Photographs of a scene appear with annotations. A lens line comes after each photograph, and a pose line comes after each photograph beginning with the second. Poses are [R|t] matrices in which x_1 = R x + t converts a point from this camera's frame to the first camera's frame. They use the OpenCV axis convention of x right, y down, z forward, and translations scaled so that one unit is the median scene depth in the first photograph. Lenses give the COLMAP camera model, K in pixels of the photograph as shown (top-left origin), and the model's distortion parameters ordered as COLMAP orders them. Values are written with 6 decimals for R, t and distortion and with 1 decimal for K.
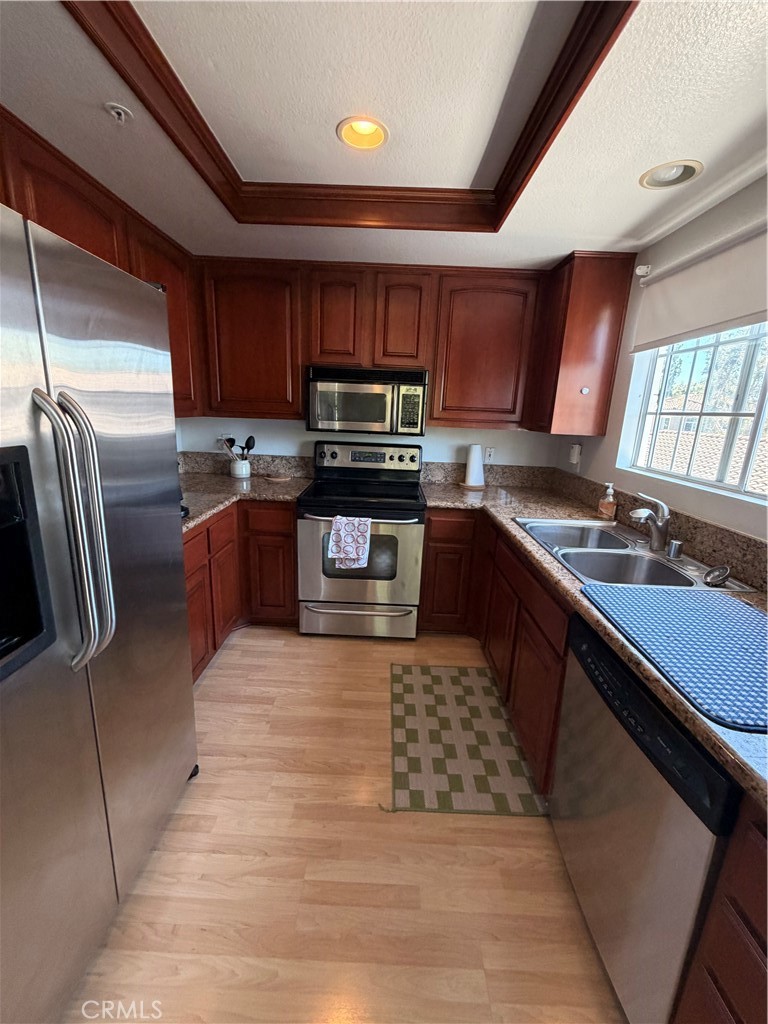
lens RADIAL K [[409.5, 0, 384.3], [0, 409.5, 510.3], [0, 0, 1]] dist [-0.000047, -0.000278]
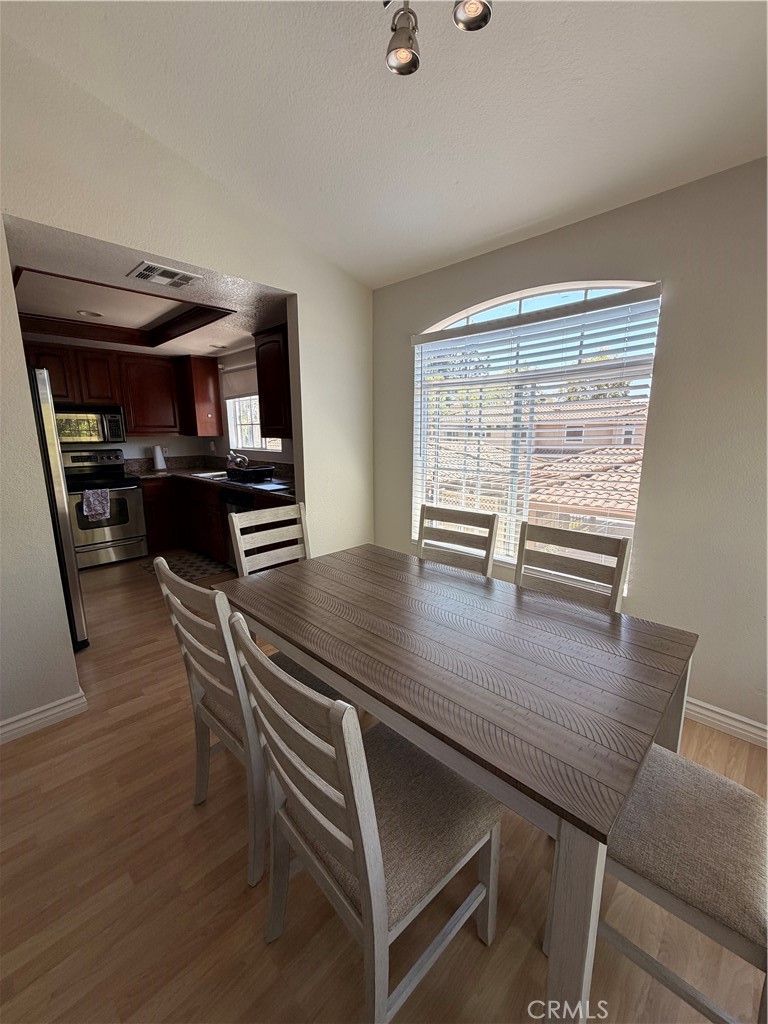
lens RADIAL K [[409.5, 0, 385.3], [0, 409.5, 511.2], [0, 0, 1]] dist [-0.000047, -0.000278]
pose [[0.686578, -0.186402, 0.702755, -0.471840], [0.204535, 0.977059, 0.059333, 0.254523], [-0.697693, 0.103001, 0.708953, -1.094430]]
